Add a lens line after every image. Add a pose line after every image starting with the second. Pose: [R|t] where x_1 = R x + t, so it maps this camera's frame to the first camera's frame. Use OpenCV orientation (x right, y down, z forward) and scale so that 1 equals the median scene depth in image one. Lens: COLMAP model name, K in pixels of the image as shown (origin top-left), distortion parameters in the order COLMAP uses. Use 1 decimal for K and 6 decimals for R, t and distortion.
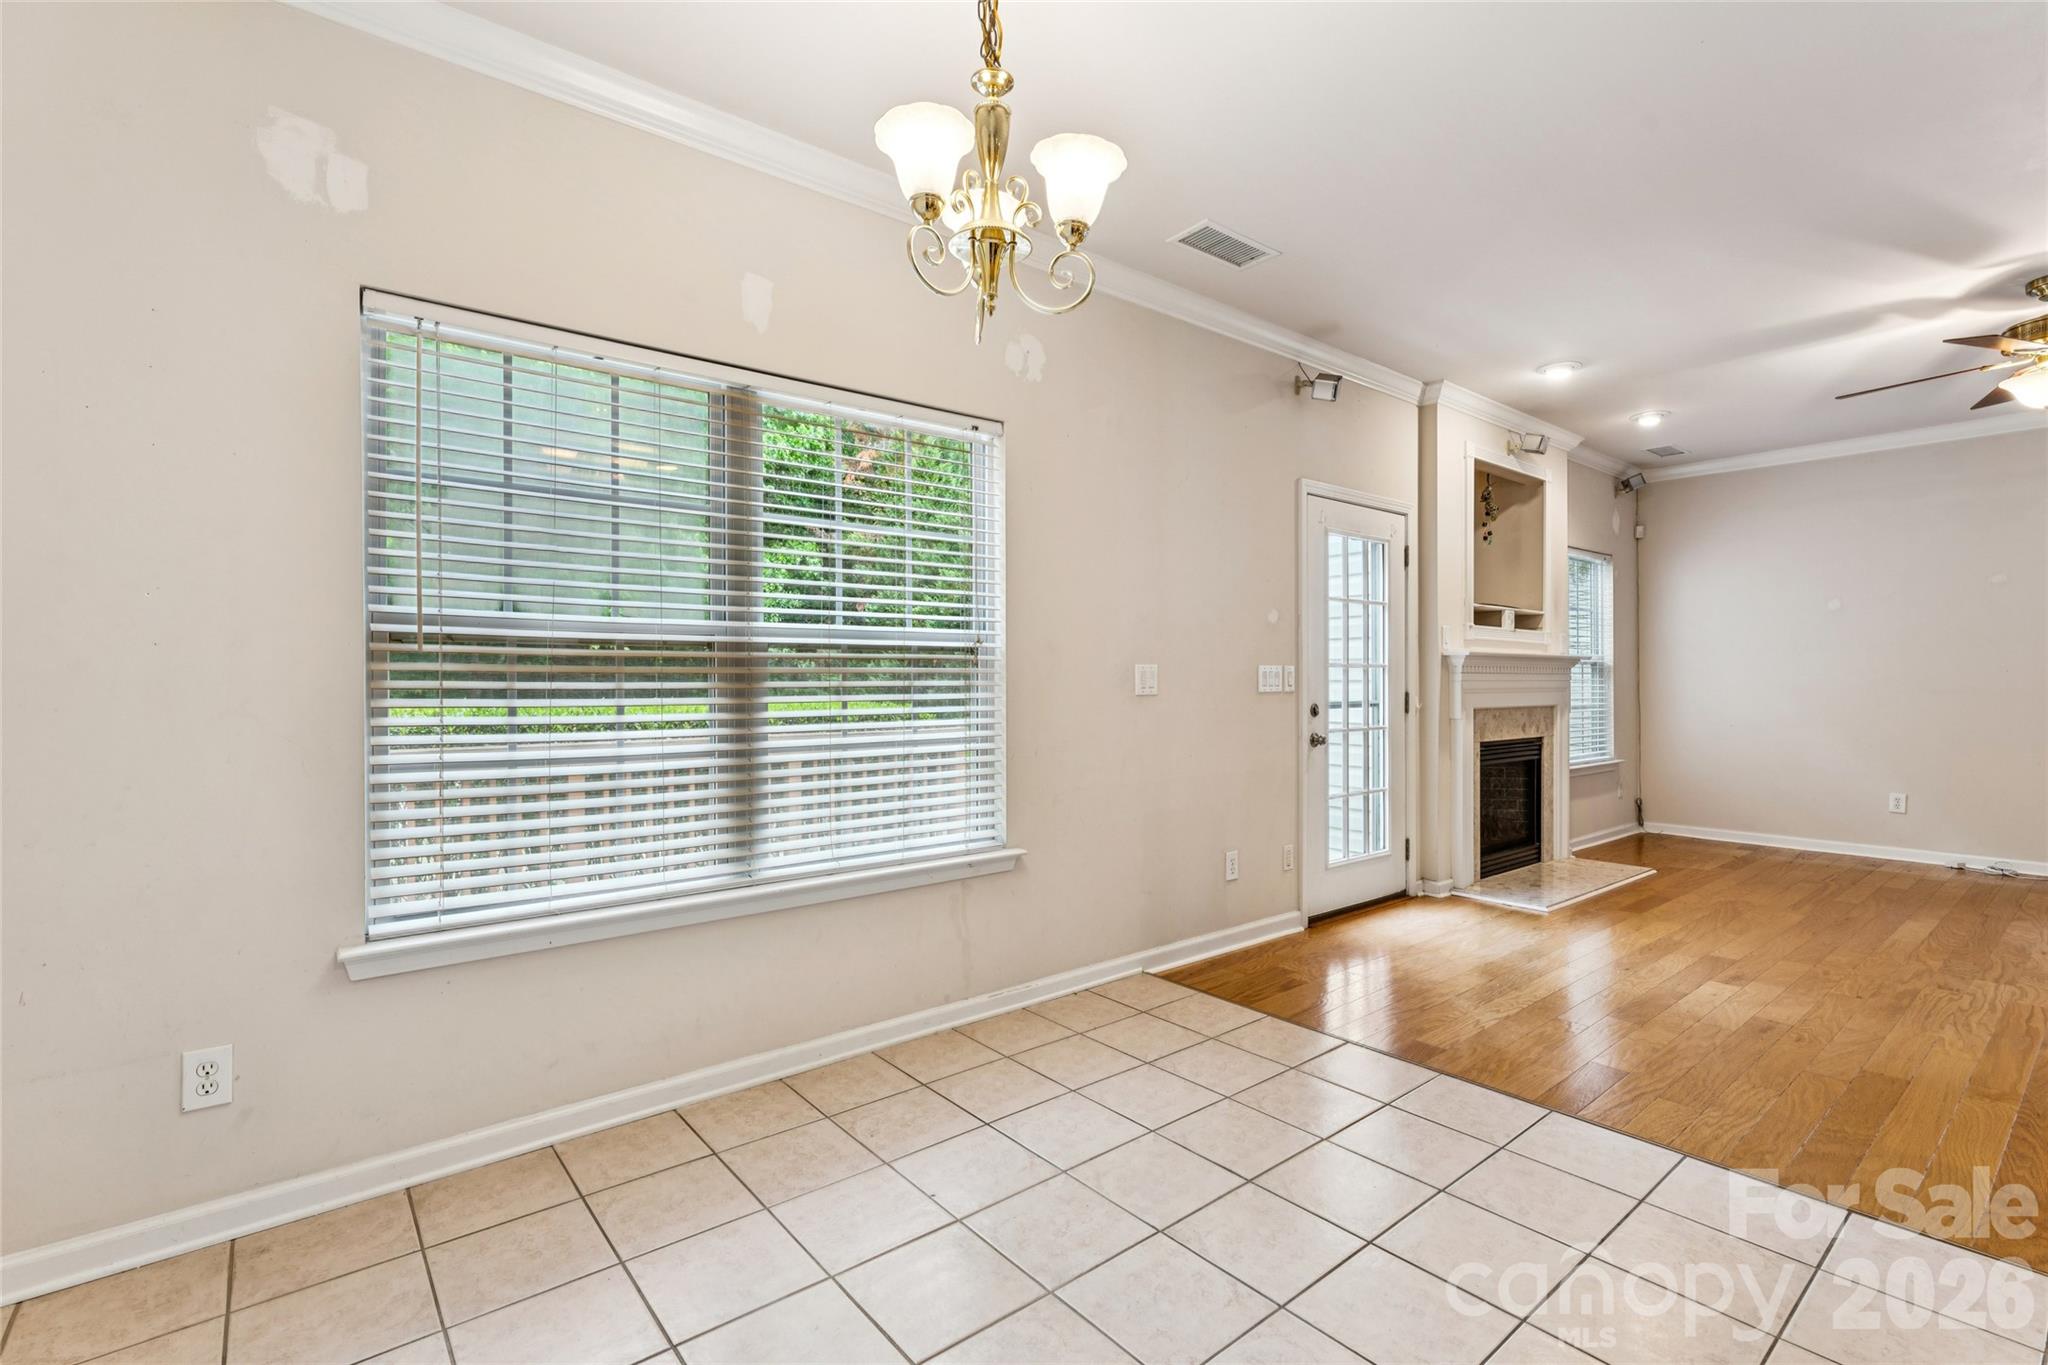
lens RADIAL K [[929.4, 0, 1035.0], [0, 929.4, 679.8], [0, 0, 1]] dist [-0.002105, 0.000411]
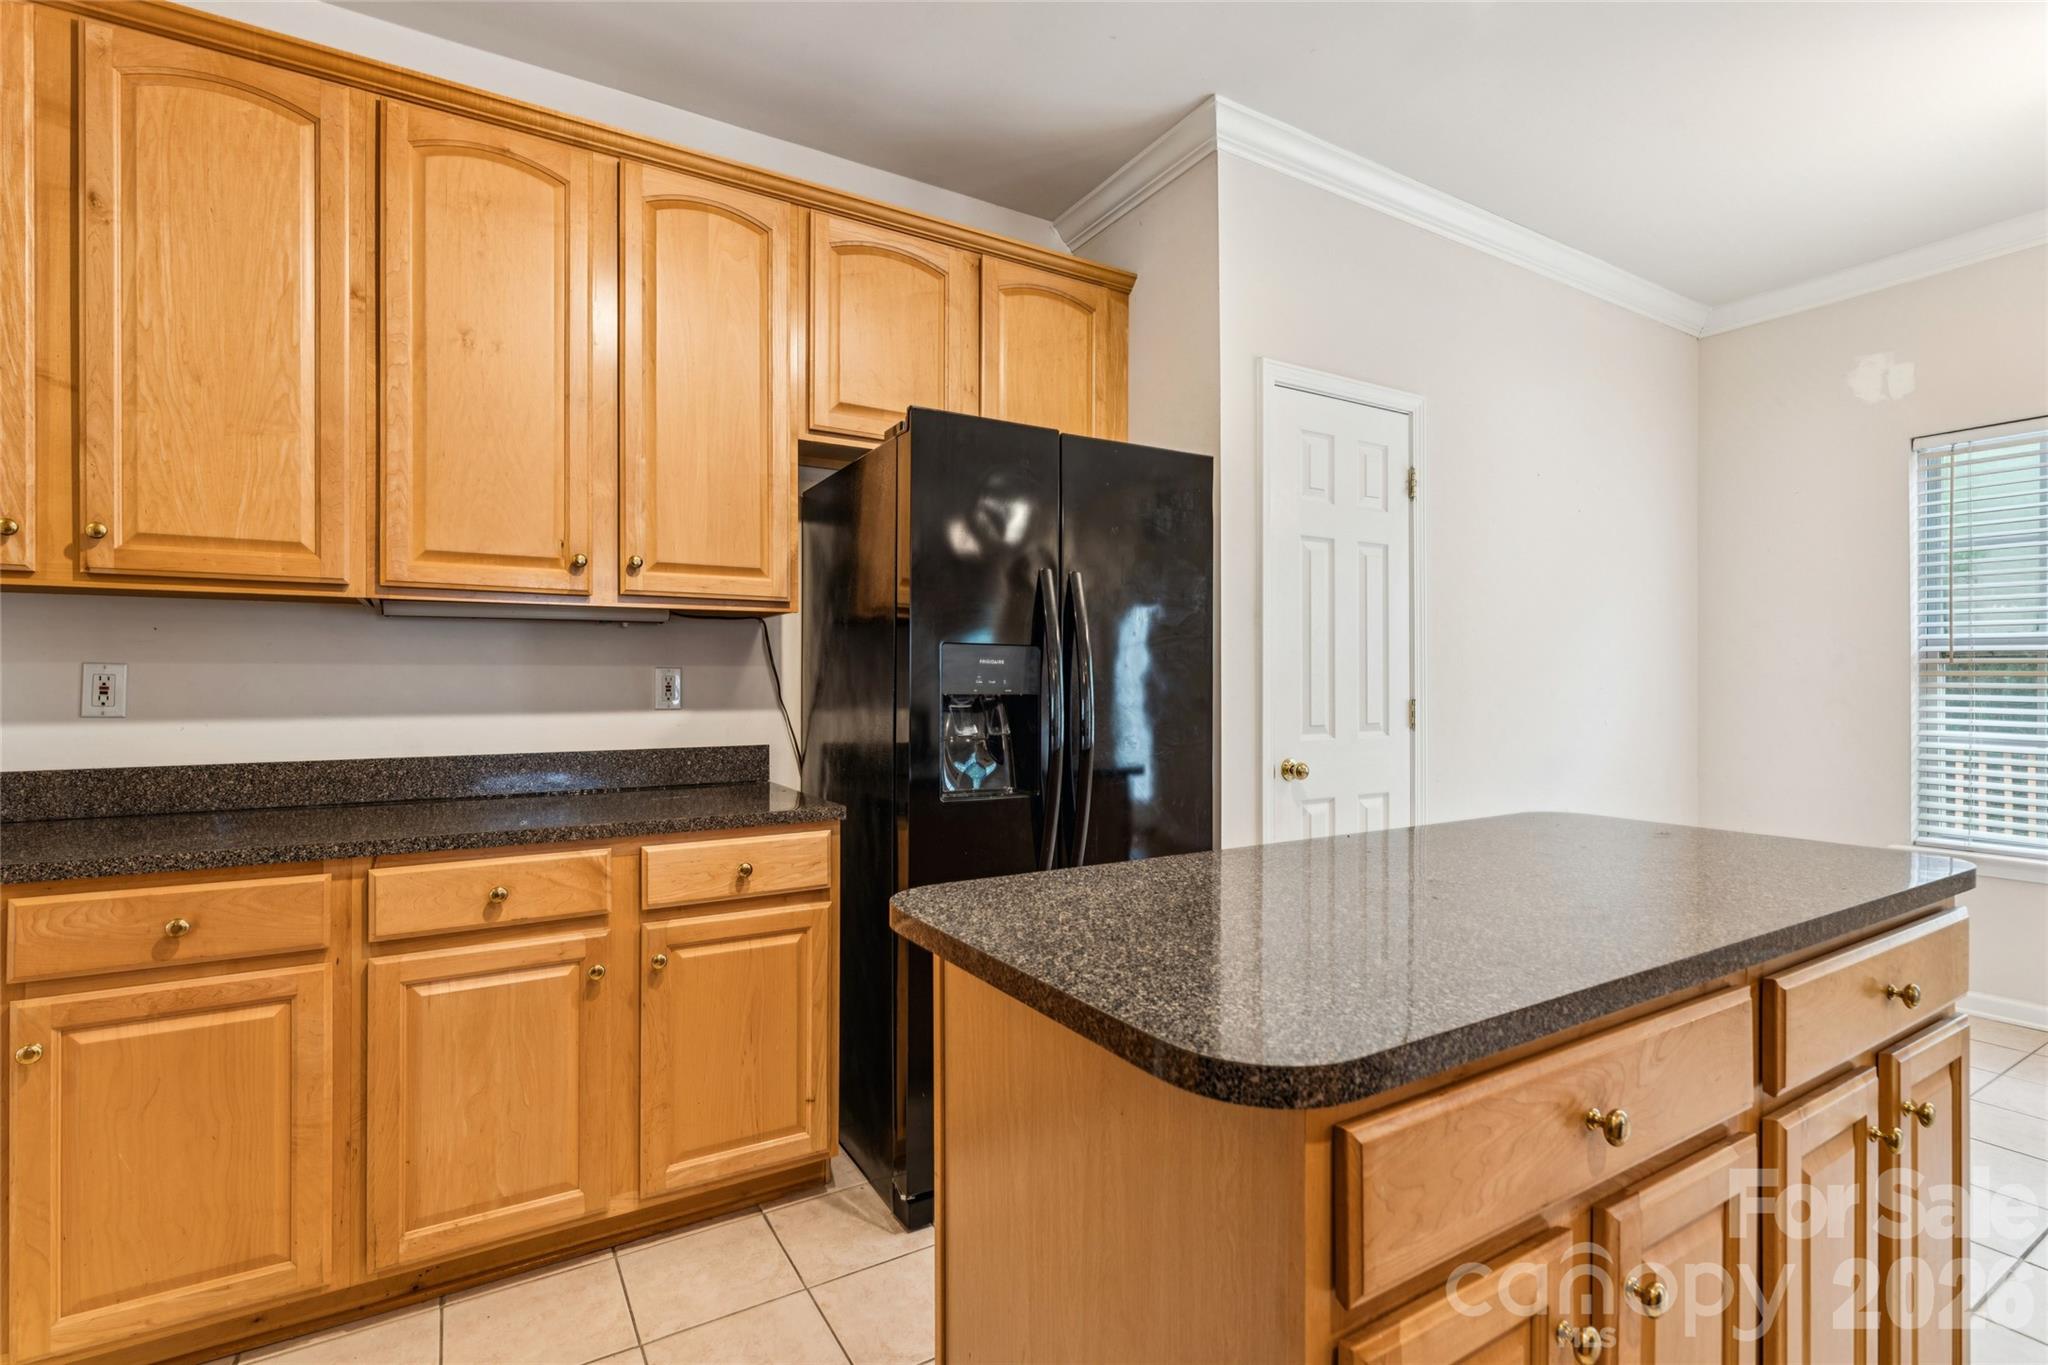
lens RADIAL K [[929.4, 0, 1020.5], [0, 929.4, 694.2], [0, 0, 1]] dist [-0.002105, 0.000411]
pose [[-0.154692, 0.010858, -0.987903, 0.673186], [0.004182, 0.999938, 0.010336, -0.001374], [0.987954, -0.002533, -0.154728, -0.170521]]
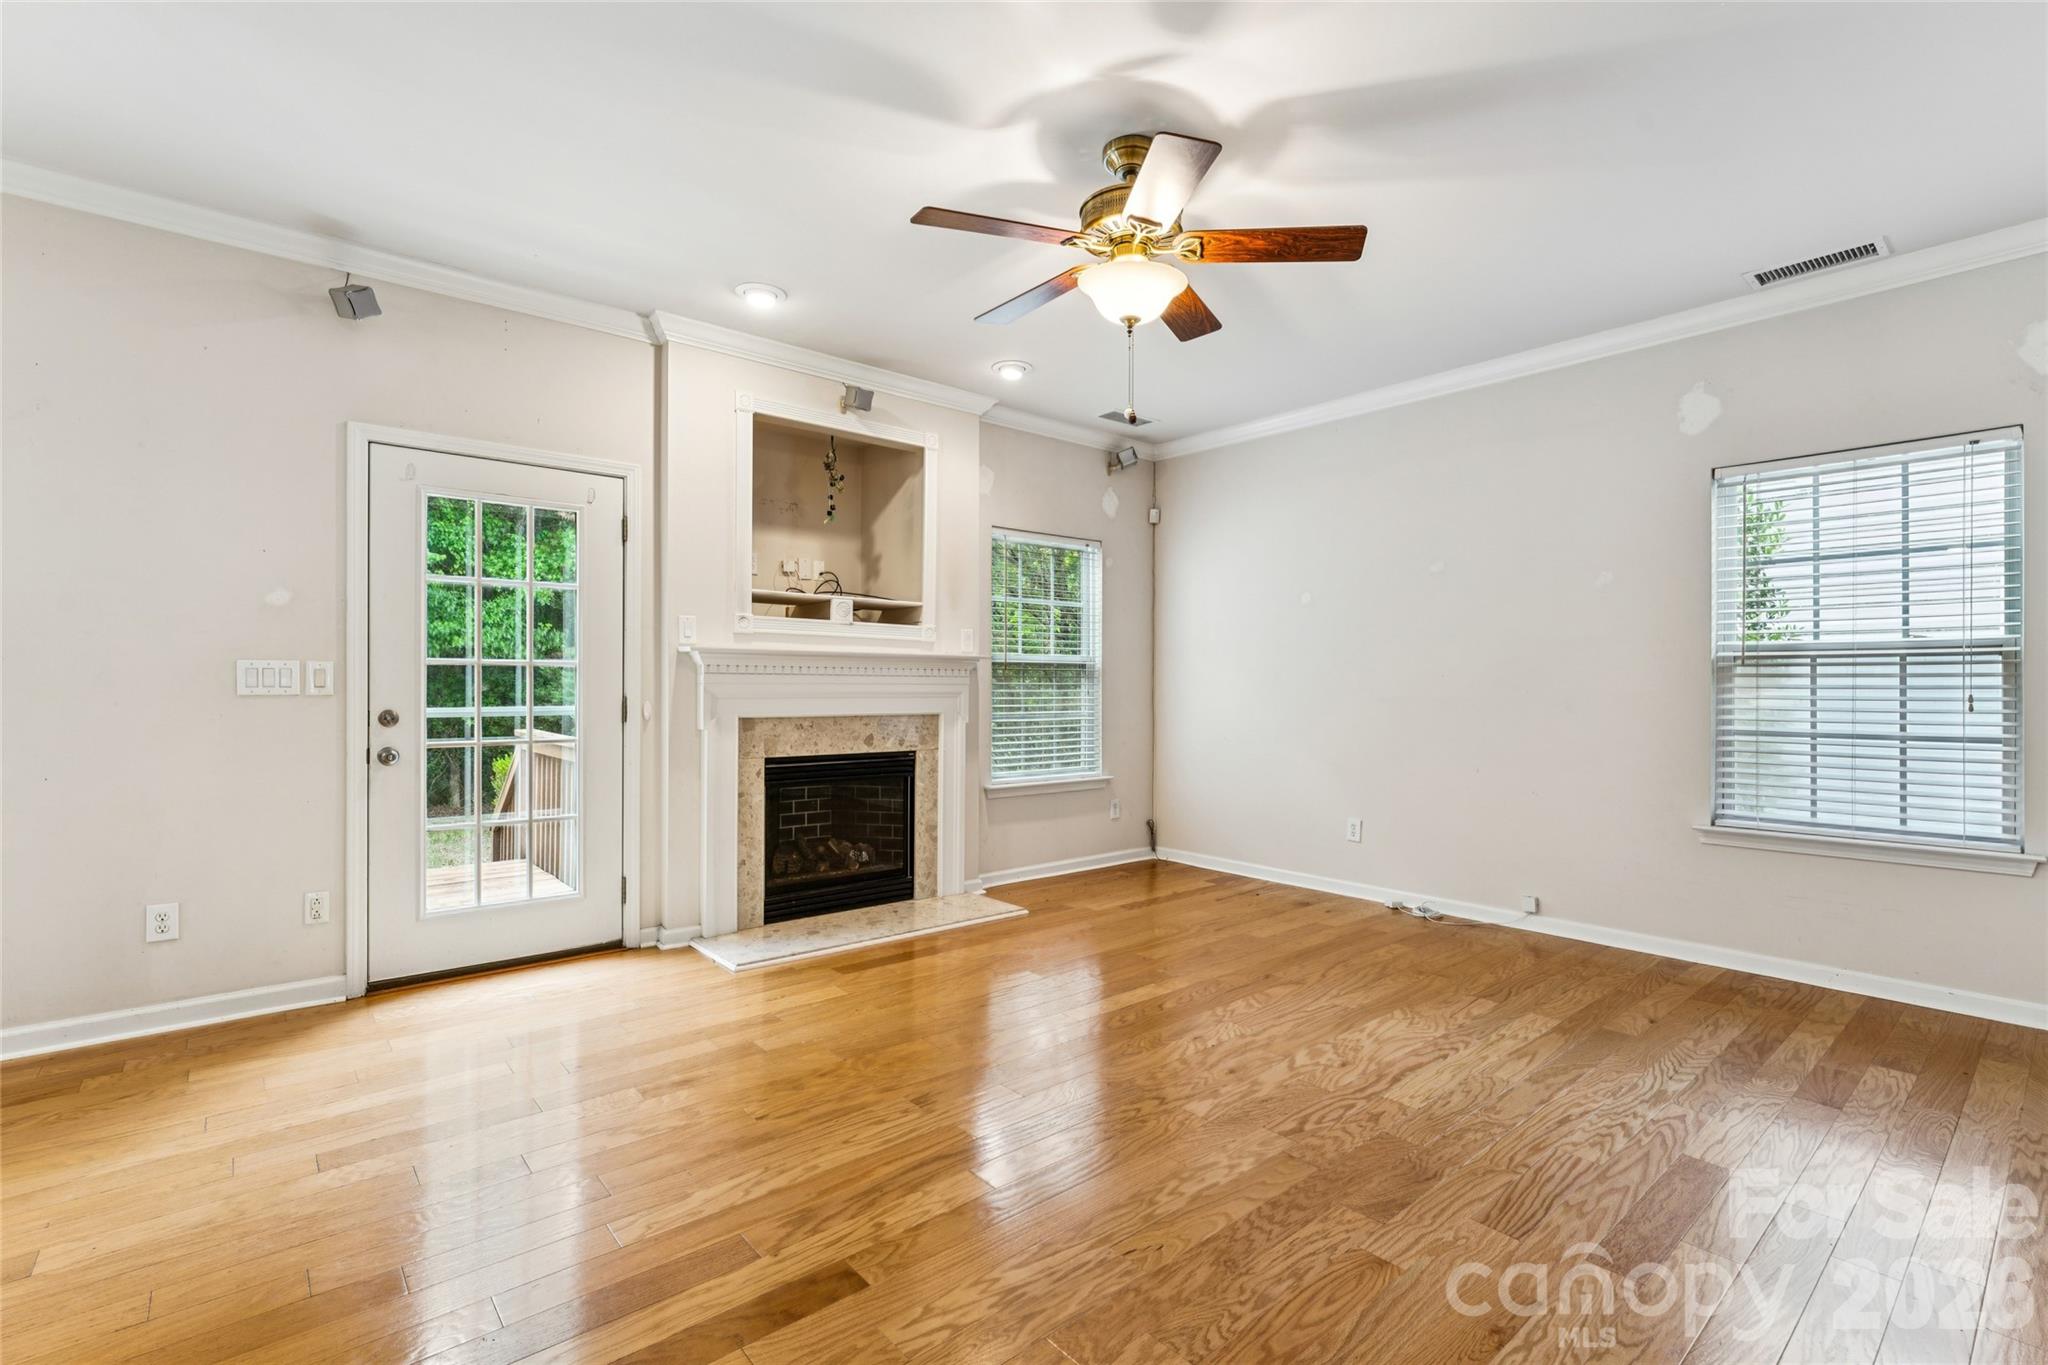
lens RADIAL K [[929.4, 0, 1034.0], [0, 929.4, 688.2], [0, 0, 1]] dist [-0.002105, 0.000411]
pose [[0.999684, 0.006852, 0.024190, 1.057355], [-0.006985, 0.999961, 0.005406, -0.001154], [-0.024152, -0.005574, 0.999693, 0.257831]]
